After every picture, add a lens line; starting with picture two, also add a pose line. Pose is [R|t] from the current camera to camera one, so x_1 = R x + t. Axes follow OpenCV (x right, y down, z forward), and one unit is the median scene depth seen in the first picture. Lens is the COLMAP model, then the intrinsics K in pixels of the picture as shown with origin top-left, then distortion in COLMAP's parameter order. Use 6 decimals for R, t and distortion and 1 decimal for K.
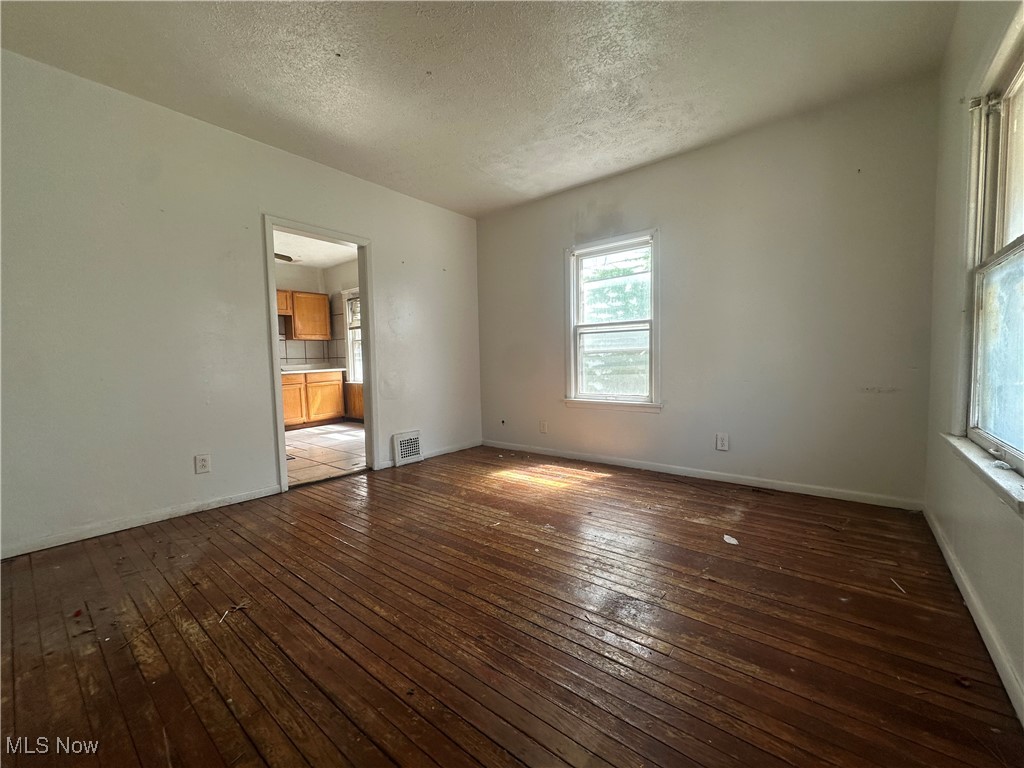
lens RADIAL K [[407.7, 0, 508.8], [0, 407.7, 387.0], [0, 0, 1]] dist [-0.003999, 0.000063]
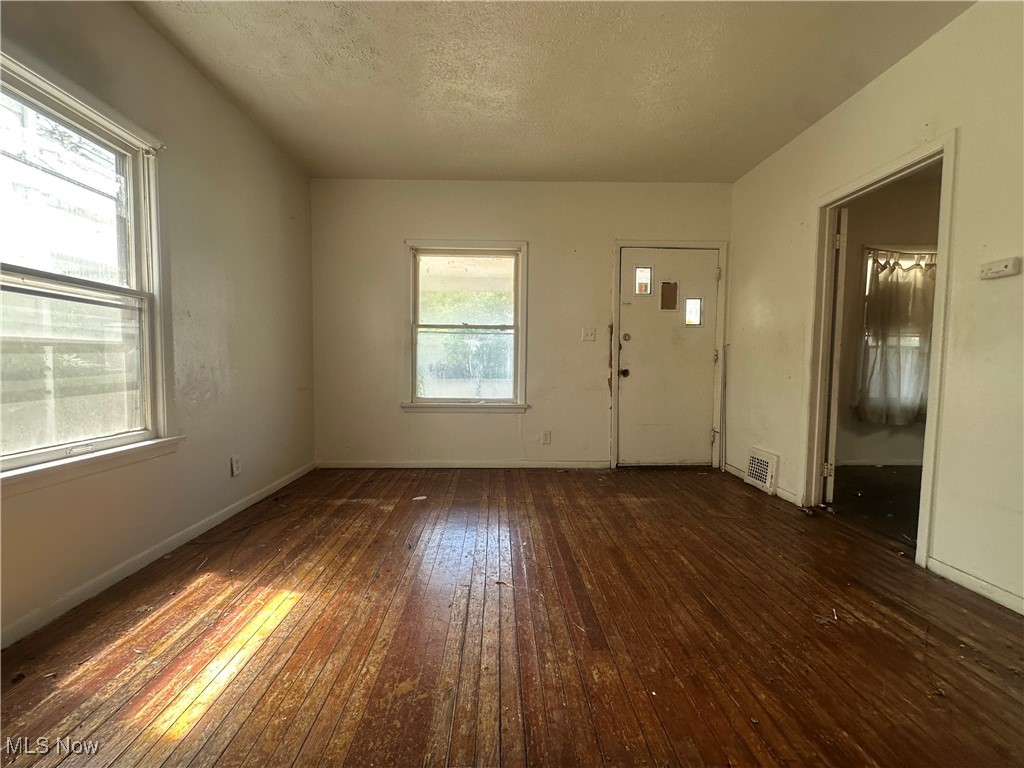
lens RADIAL K [[407.7, 0, 509.8], [0, 407.7, 384.4], [0, 0, 1]] dist [-0.003999, 0.000063]
pose [[-0.654477, -0.024902, 0.755672, -0.402147], [0.050751, 0.995756, 0.076768, -0.055752], [-0.754377, 0.088594, -0.650436, 0.970877]]
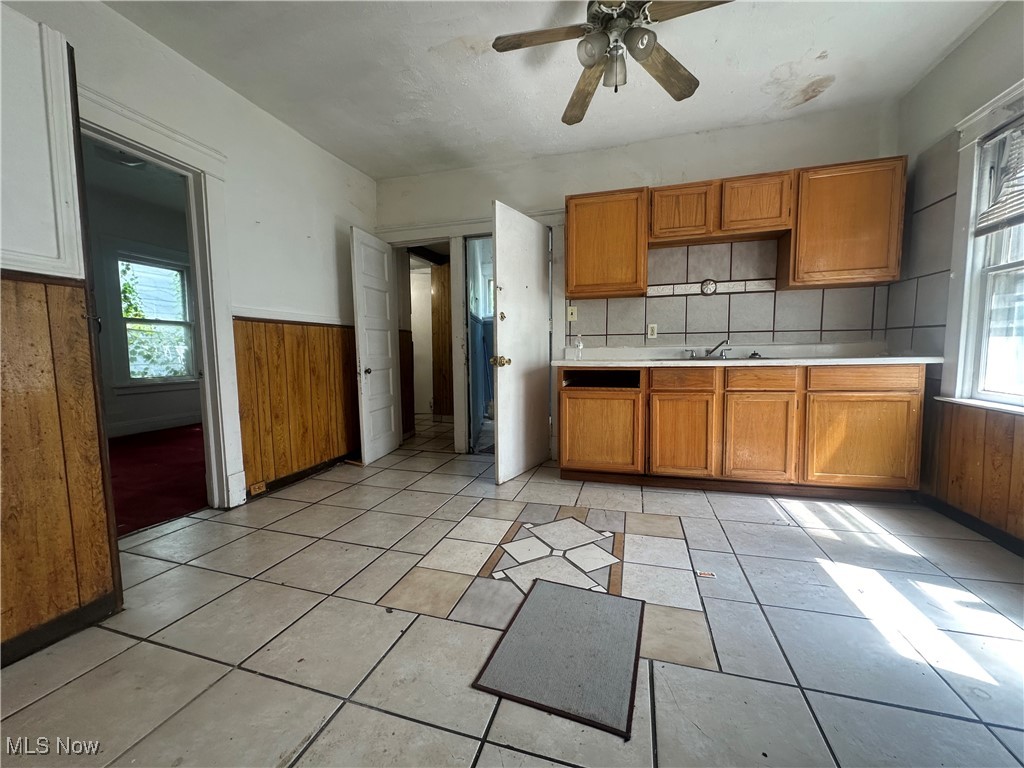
lens RADIAL K [[407.7, 0, 509.3], [0, 407.7, 387.3], [0, 0, 1]] dist [-0.003999, 0.000063]
pose [[0.376435, 0.102386, -0.920768, -0.244572], [-0.054971, 0.994592, 0.088122, -0.033516], [0.924811, 0.017443, 0.380028, 0.592483]]
